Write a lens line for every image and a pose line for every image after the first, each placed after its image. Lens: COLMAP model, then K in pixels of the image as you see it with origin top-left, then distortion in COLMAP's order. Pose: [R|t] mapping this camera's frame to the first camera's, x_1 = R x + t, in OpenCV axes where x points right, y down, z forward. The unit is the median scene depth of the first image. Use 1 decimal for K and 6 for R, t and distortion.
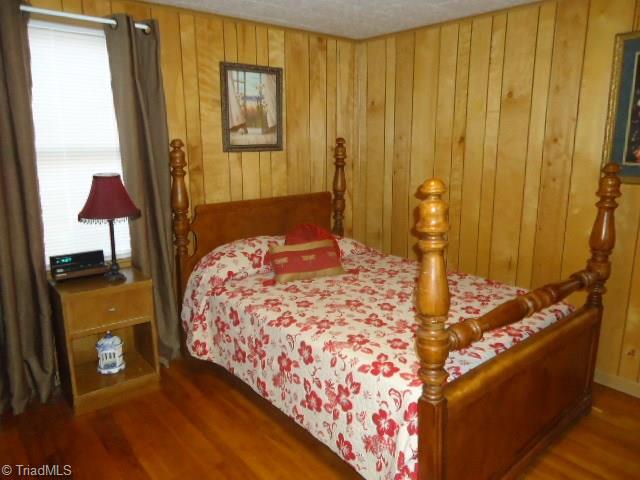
lens RADIAL K [[463.6, 0, 321.3], [0, 463.6, 234.4], [0, 0, 1]] dist [-0.010726, 0.007741]
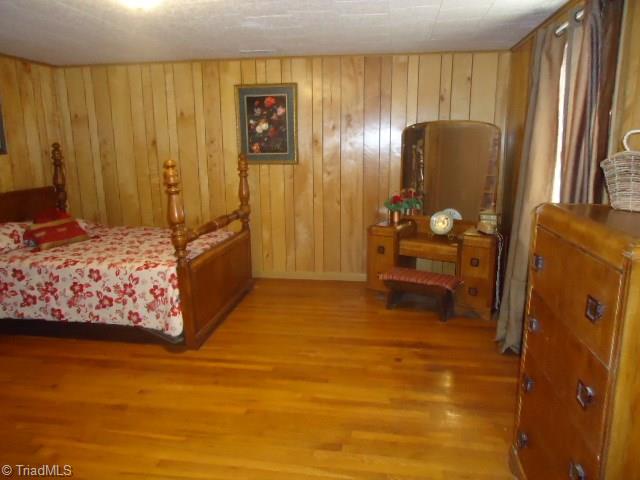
lens RADIAL K [[463.6, 0, 321.3], [0, 463.6, 234.4], [0, 0, 1]] dist [-0.010726, 0.007741]
pose [[0.756852, -0.137240, 0.639015, -0.406348], [0.145473, 0.988553, 0.040010, 0.152122], [-0.637191, 0.062678, 0.768153, -0.678332]]
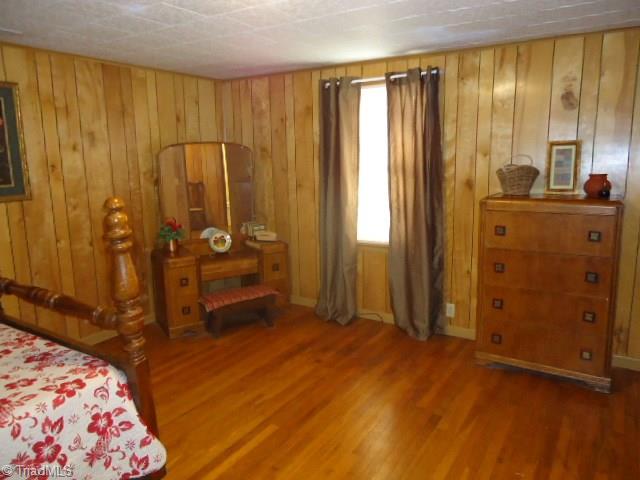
lens RADIAL K [[463.6, 0, 321.3], [0, 463.6, 234.4], [0, 0, 1]] dist [-0.010726, 0.007741]
pose [[-0.284221, -0.161719, 0.945021, -0.753830], [0.222046, 0.947770, 0.228971, -0.118685], [-0.932692, 0.274917, -0.233467, 0.490658]]
